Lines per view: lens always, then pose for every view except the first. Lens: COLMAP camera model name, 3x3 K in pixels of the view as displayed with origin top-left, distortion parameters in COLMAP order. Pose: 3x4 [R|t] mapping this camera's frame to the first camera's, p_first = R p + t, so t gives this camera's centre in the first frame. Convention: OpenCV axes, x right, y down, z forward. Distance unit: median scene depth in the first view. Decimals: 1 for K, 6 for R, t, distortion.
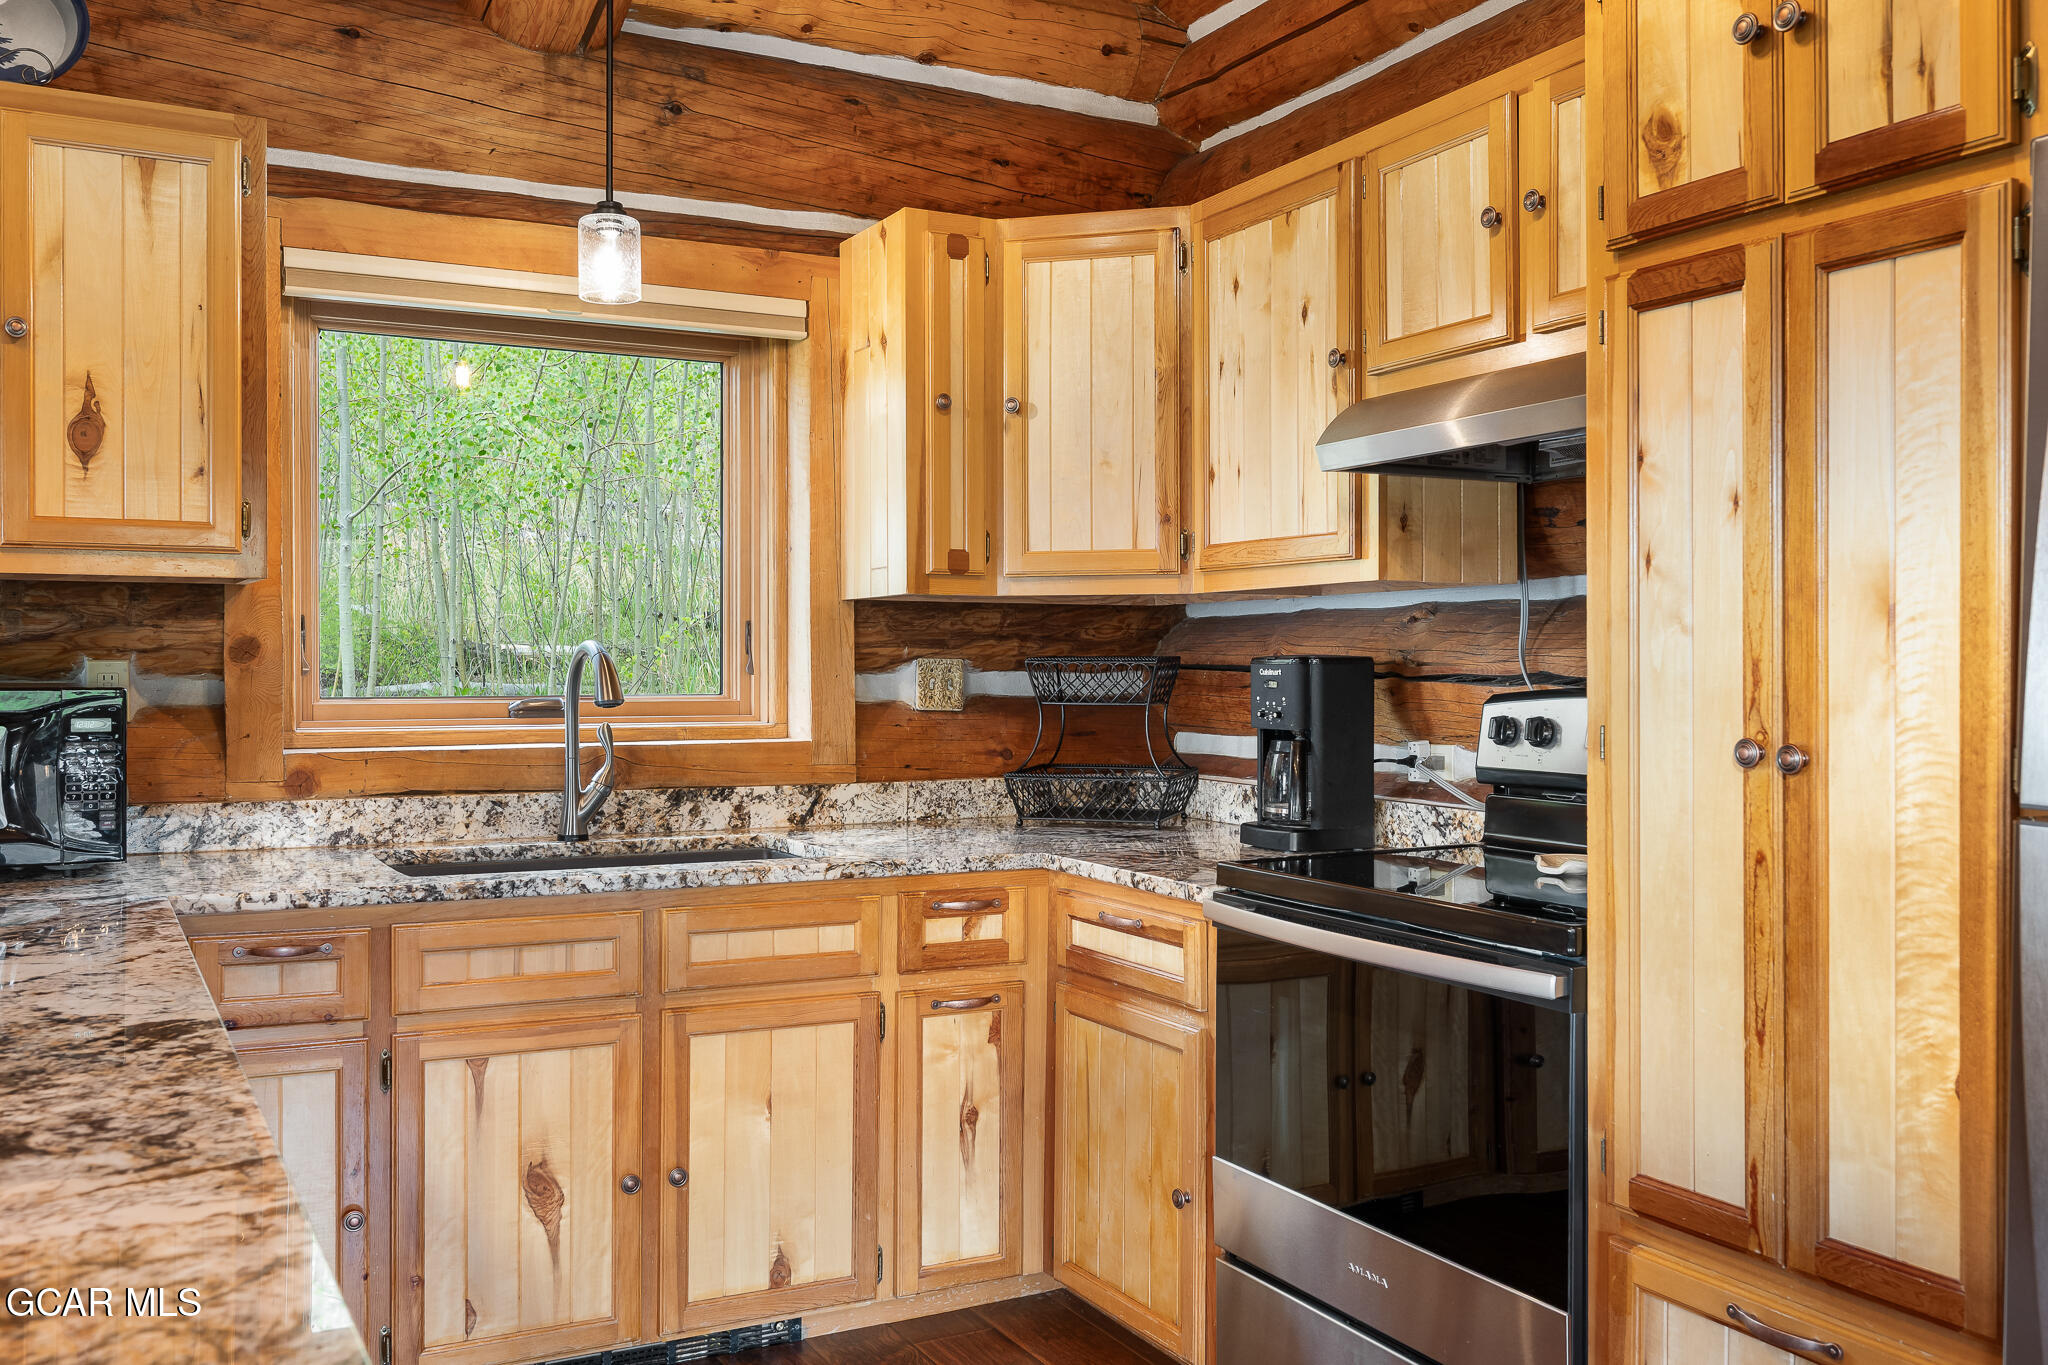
lens RADIAL K [[1755.5, 0, 1010.1], [0, 1755.5, 679.1], [0, 0, 1]] dist [-0.004073, 0.002758]
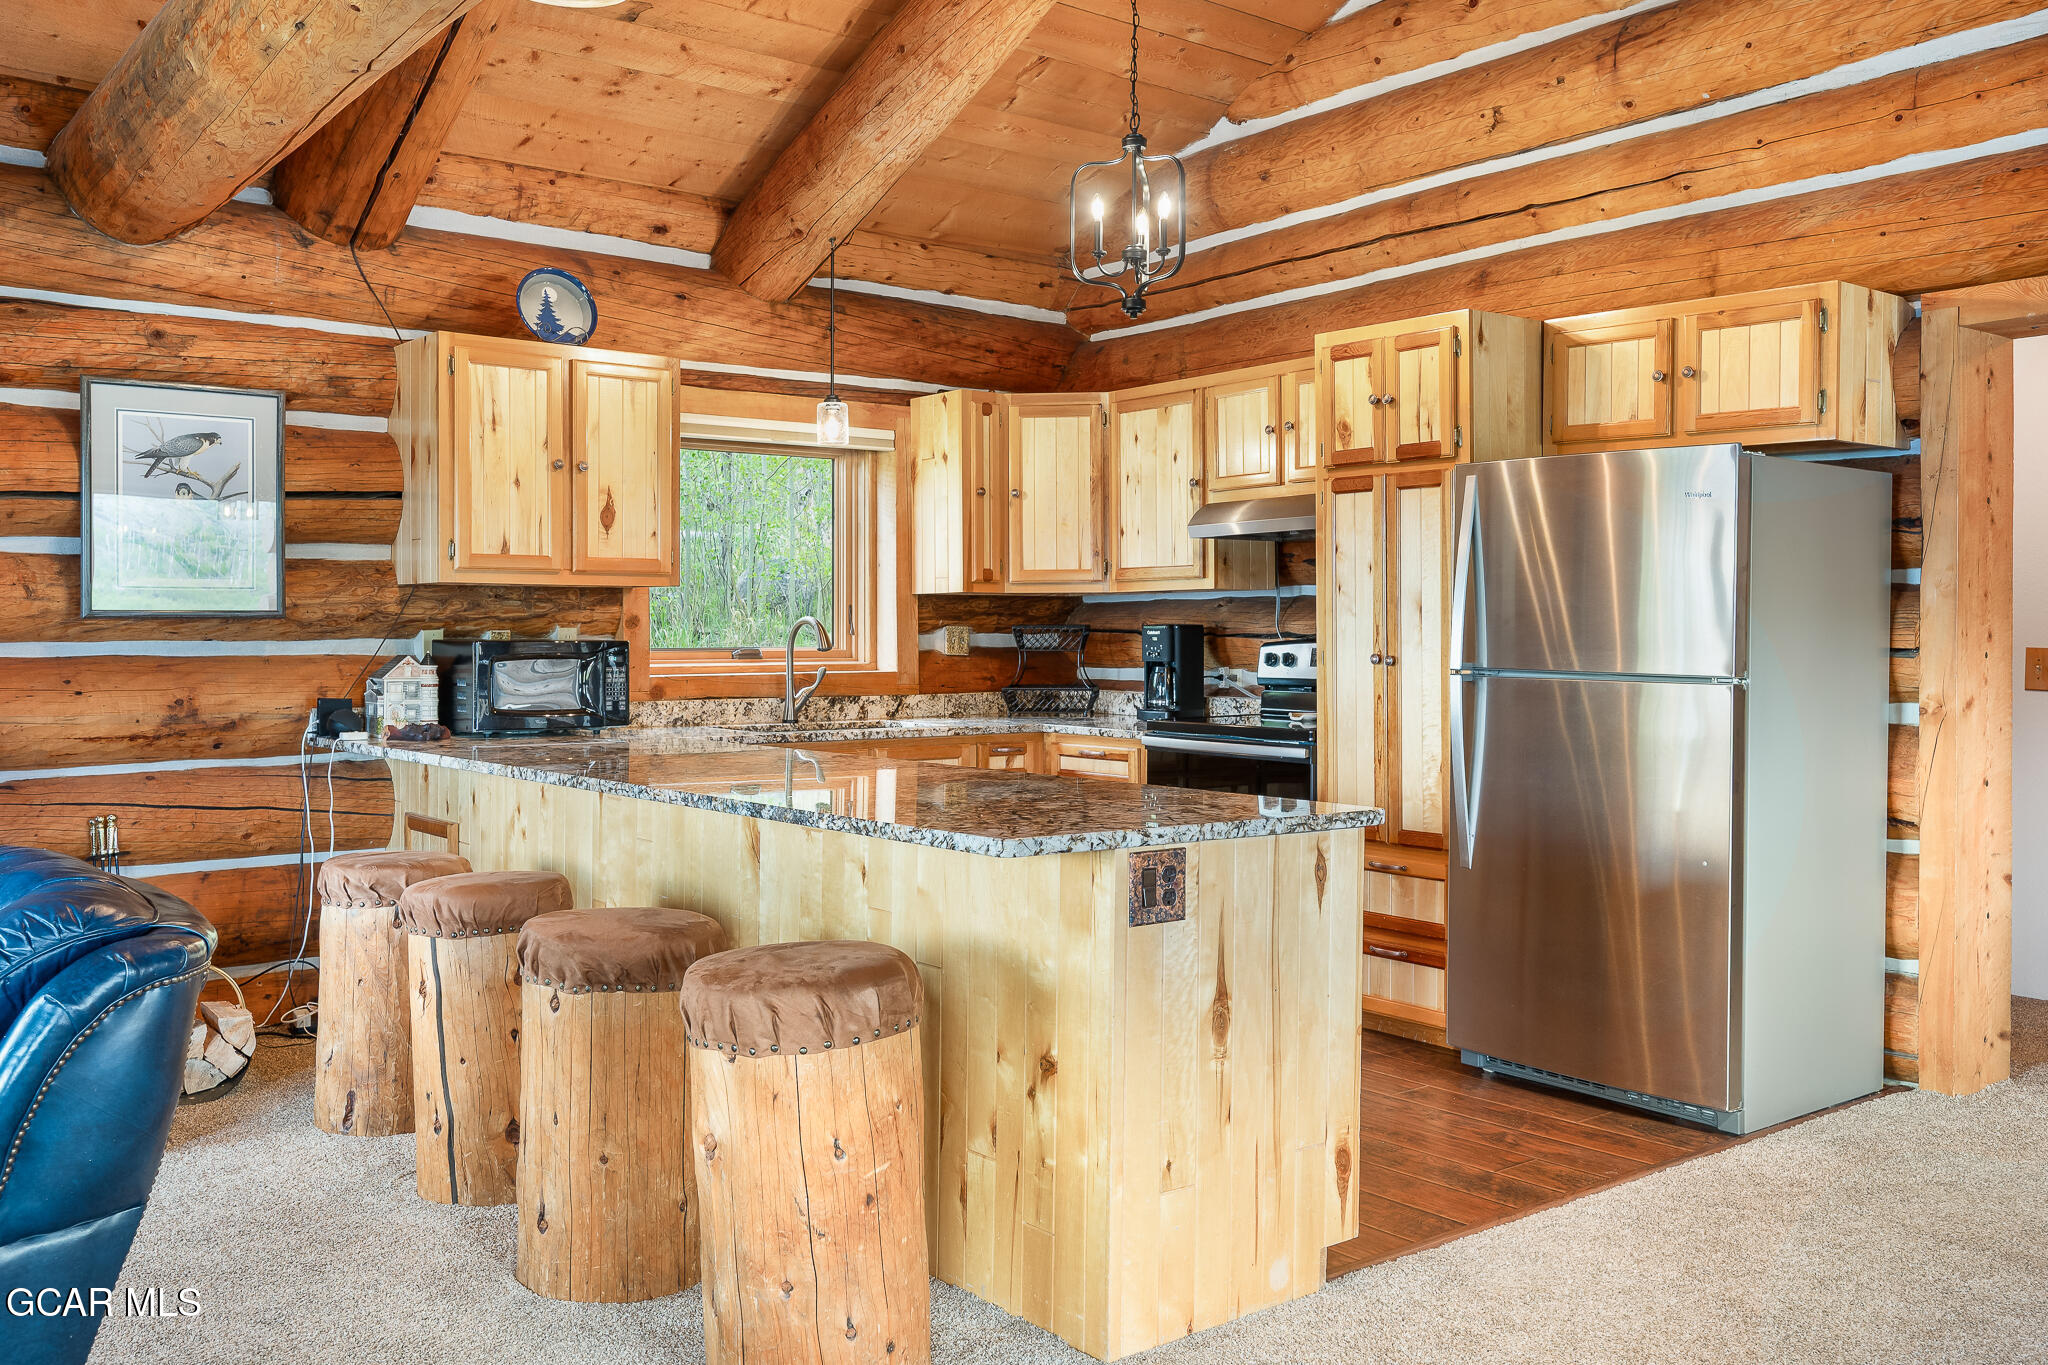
lens RADIAL K [[1722.9, 0, 1028.7], [0, 1722.9, 644.2], [0, 0, 1]] dist [-0.004813, 0.002911]
pose [[0.982730, -0.003581, 0.185011, -0.346128], [0.003827, 0.999992, -0.000975, 0.010271], [-0.185006, 0.001667, 0.982736, -0.878417]]
